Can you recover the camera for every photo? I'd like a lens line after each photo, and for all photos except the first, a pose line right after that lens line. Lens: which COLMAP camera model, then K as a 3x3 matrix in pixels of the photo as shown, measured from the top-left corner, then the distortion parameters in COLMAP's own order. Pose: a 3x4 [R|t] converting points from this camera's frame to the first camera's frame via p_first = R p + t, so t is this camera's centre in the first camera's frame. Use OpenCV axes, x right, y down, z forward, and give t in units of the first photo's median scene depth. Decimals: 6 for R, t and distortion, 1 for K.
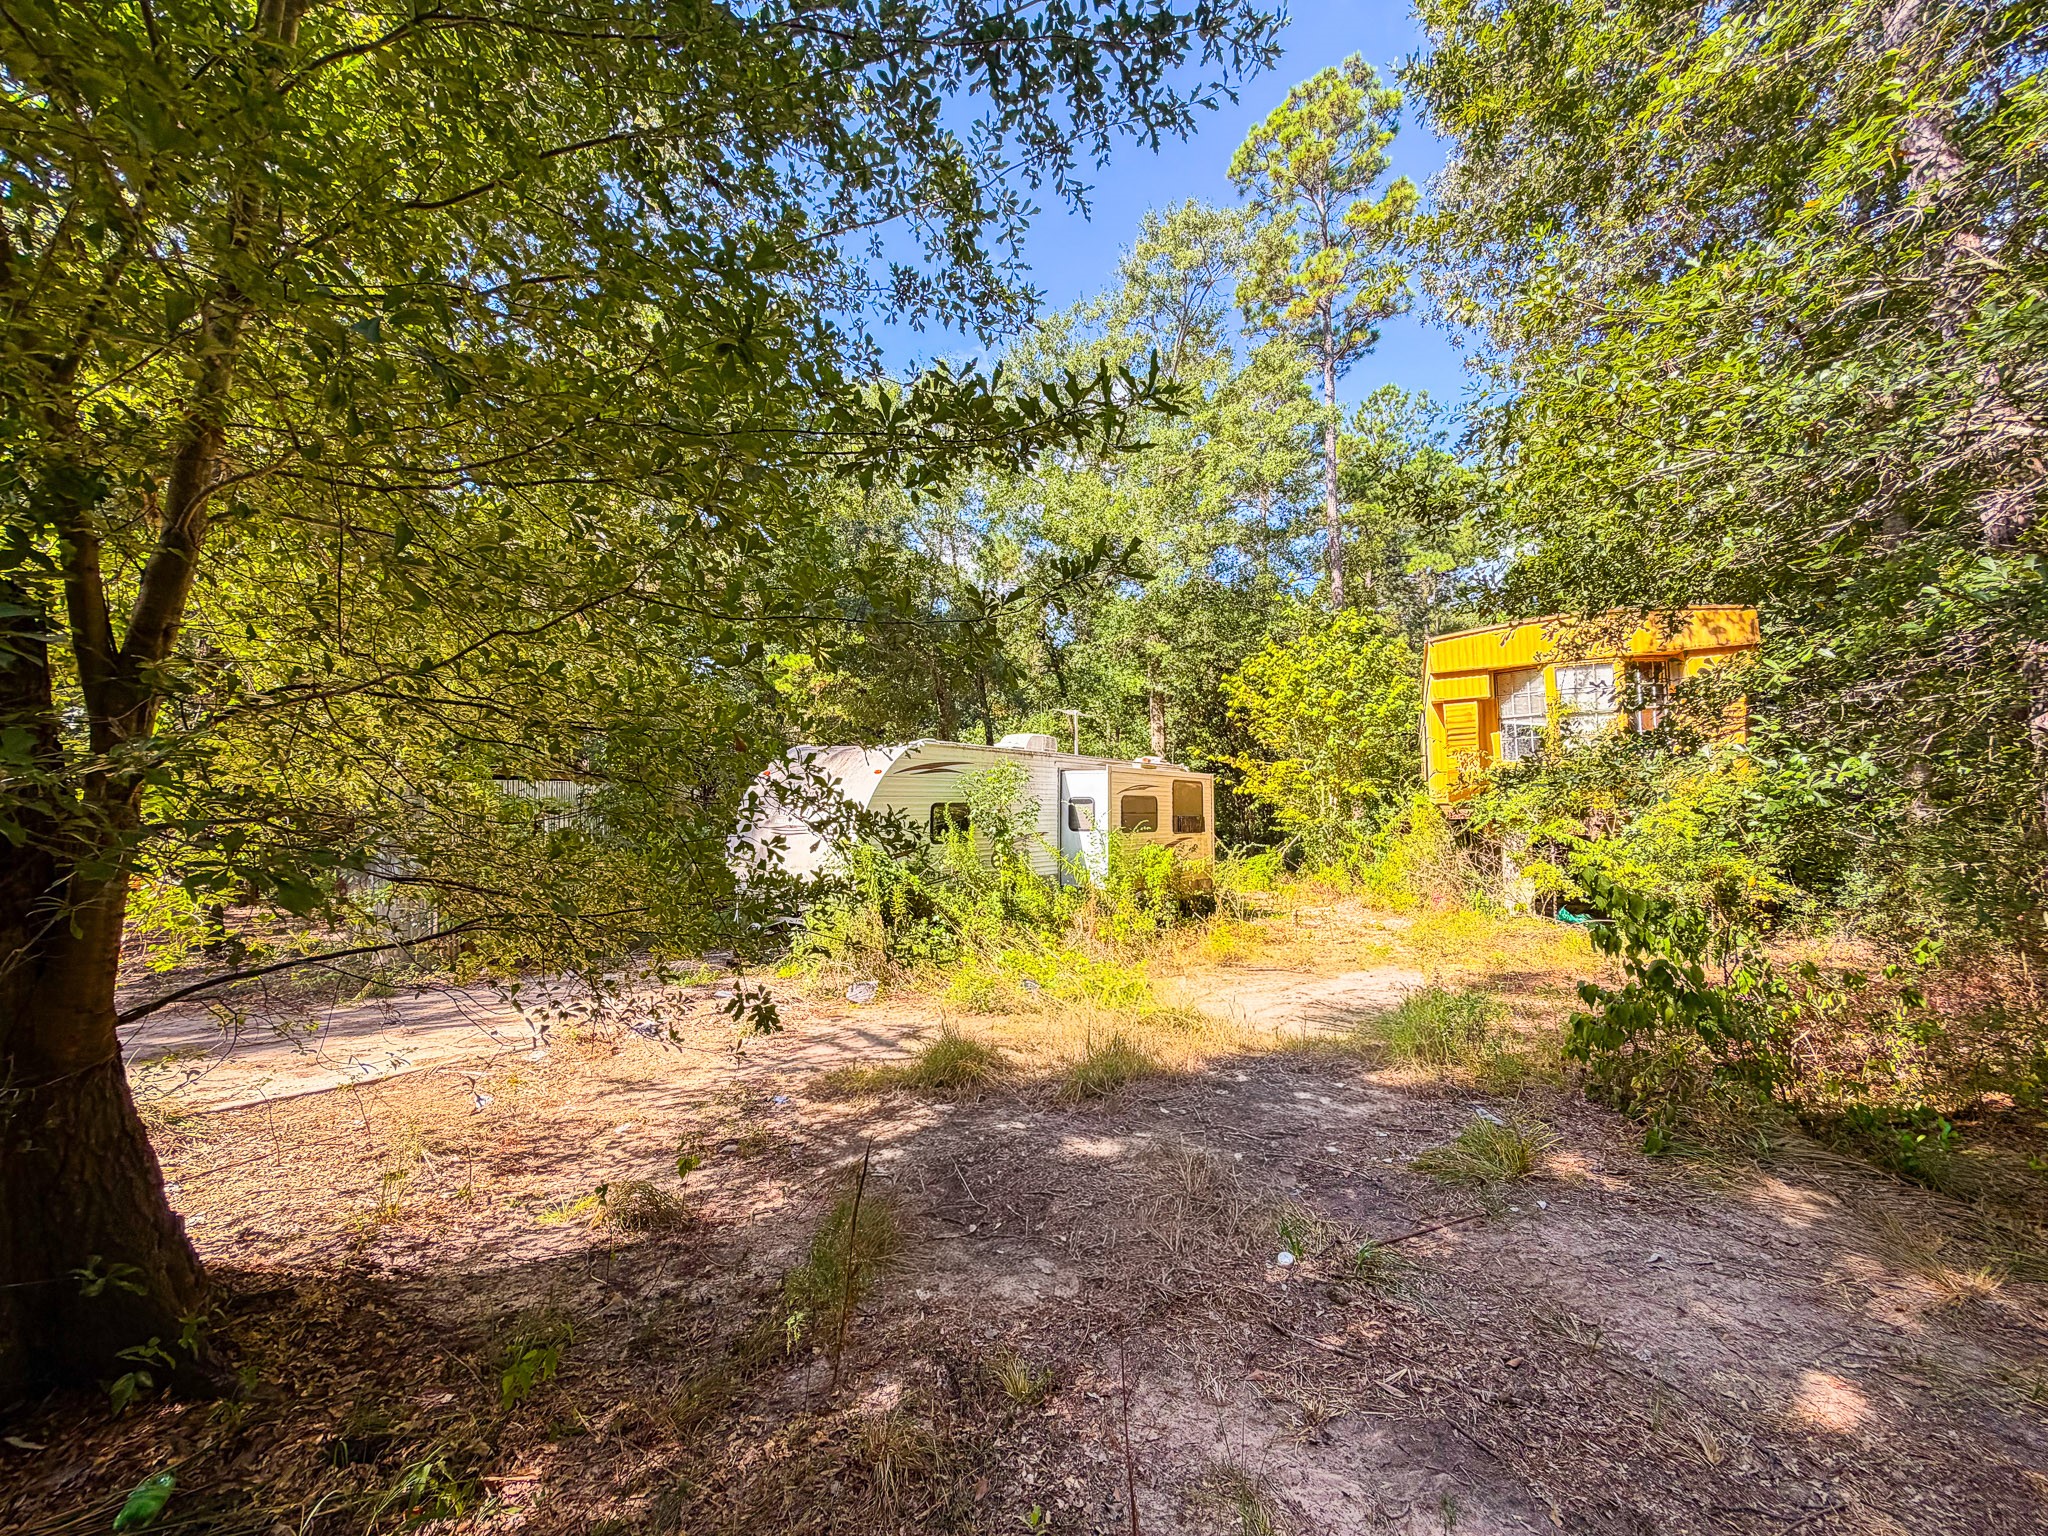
lens RADIAL K [[818.6, 0, 1017.6], [0, 818.6, 768.2], [0, 0, 1]] dist [0.002834, -0.000188]
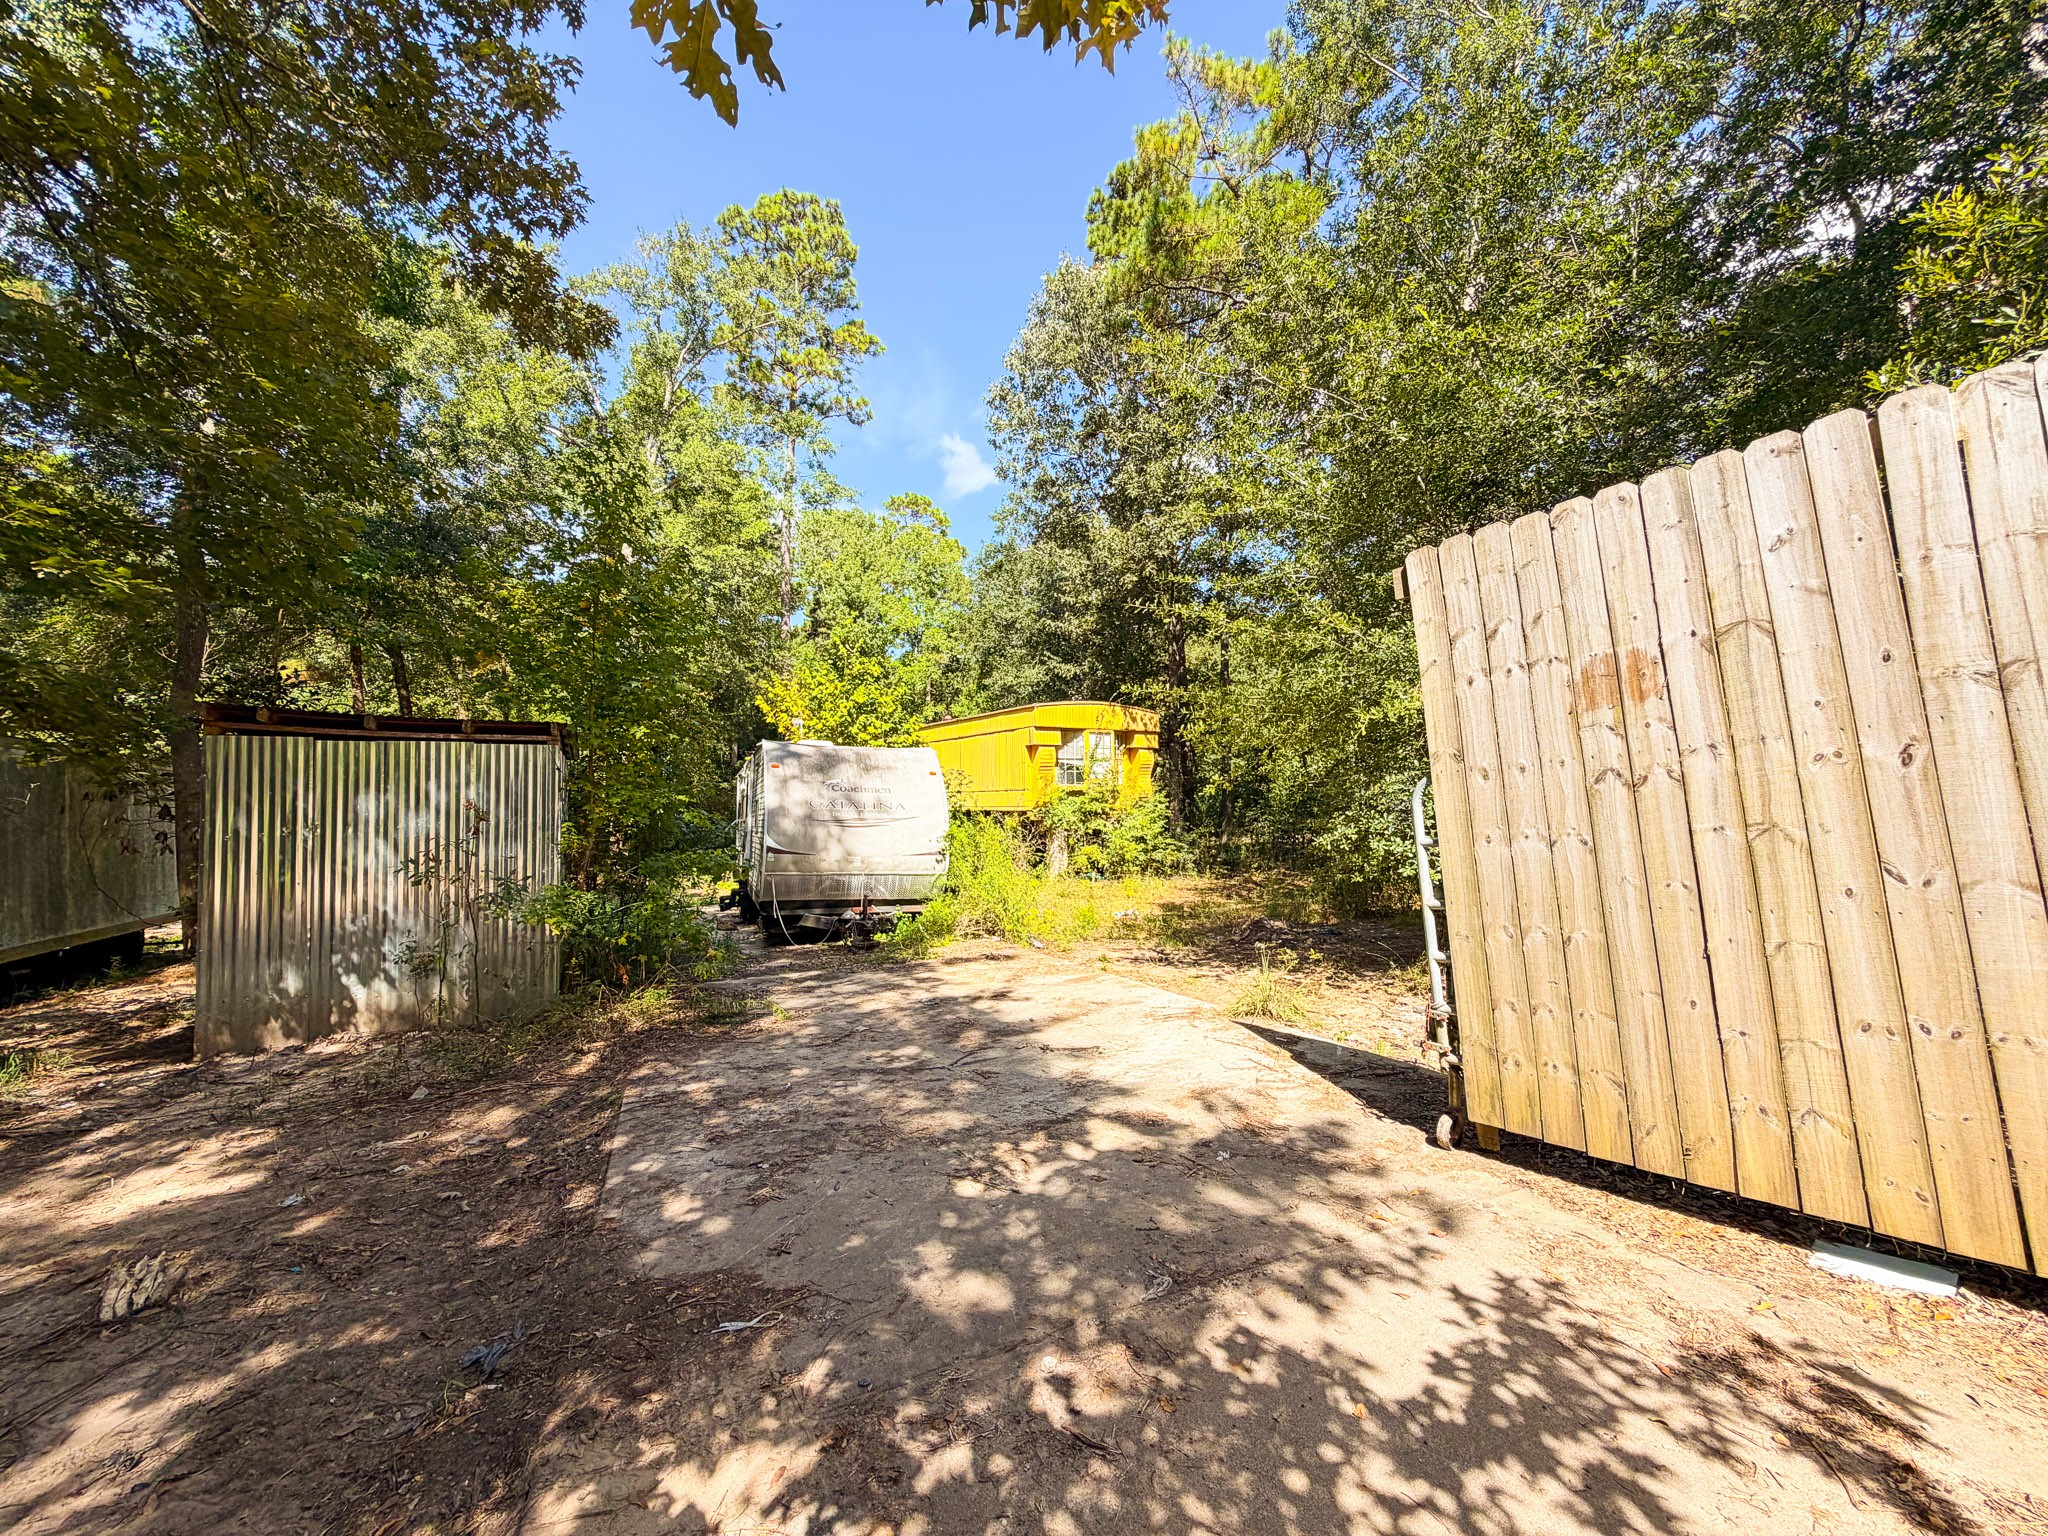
lens RADIAL K [[818.6, 0, 1017.6], [0, 818.6, 768.2], [0, 0, 1]] dist [0.002834, -0.000188]
pose [[0.542329, 0.058153, 0.838152, -0.830070], [-0.045386, 0.998173, -0.039888, 0.027413], [-0.838940, -0.016408, 0.543977, 0.190094]]
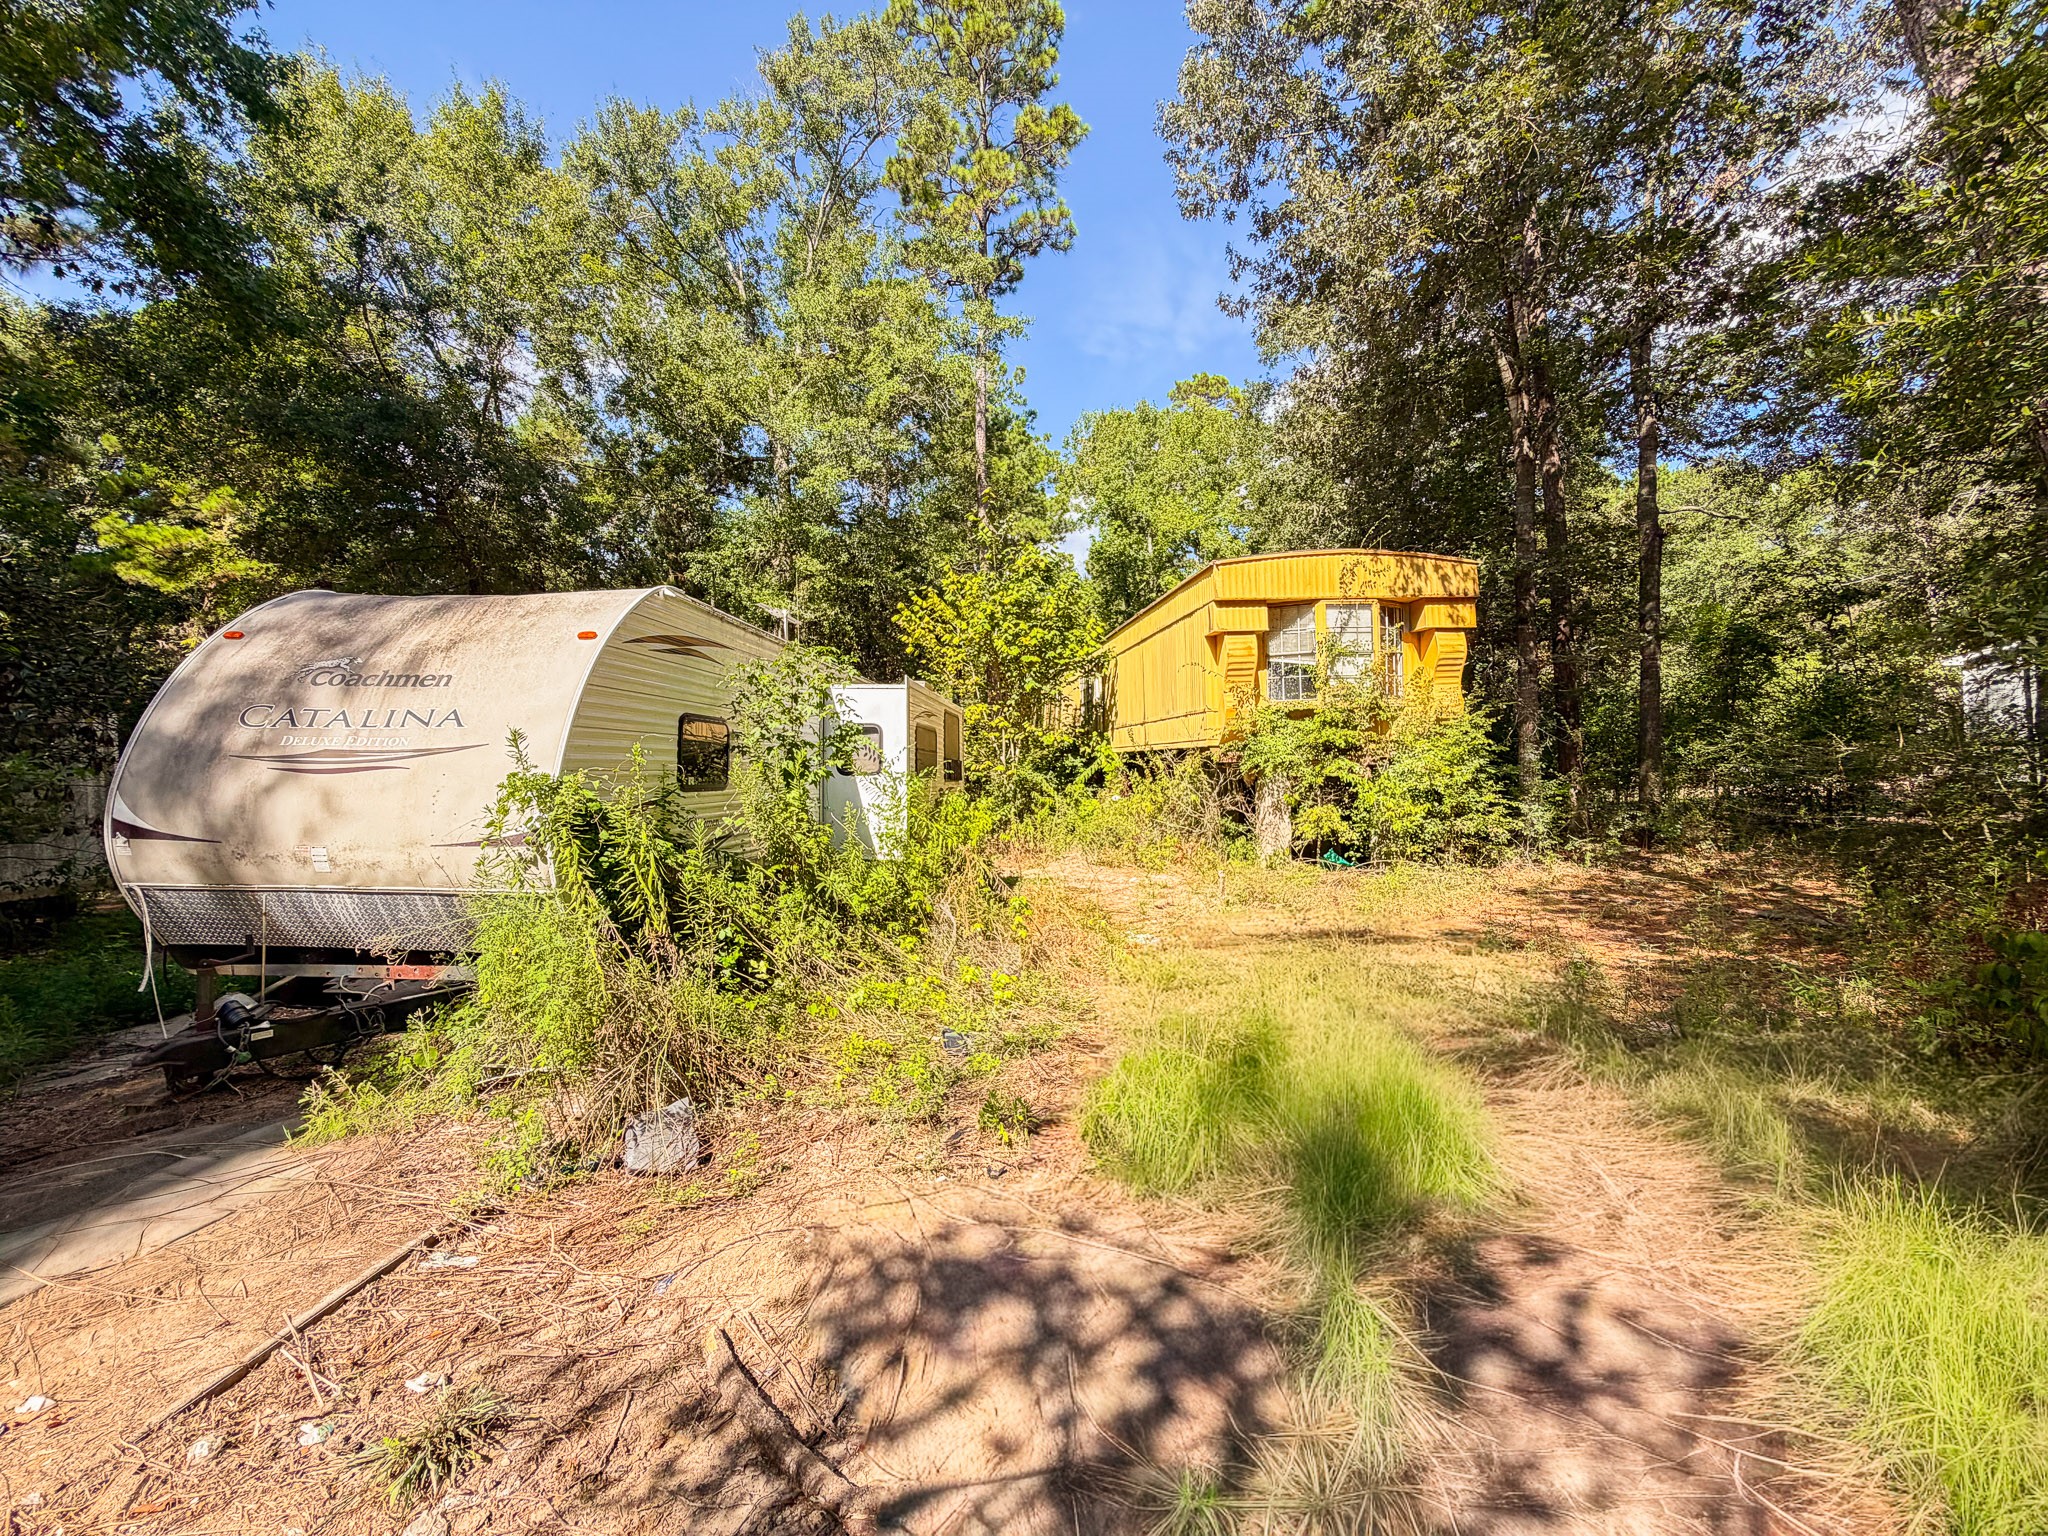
lens RADIAL K [[818.6, 0, 1017.6], [0, 818.6, 768.2], [0, 0, 1]] dist [0.002834, -0.000188]
pose [[0.850690, -0.000736, 0.525668, -0.153176], [-0.020032, 0.999227, 0.033817, 0.043436], [-0.525287, -0.039298, 0.850017, 0.354977]]
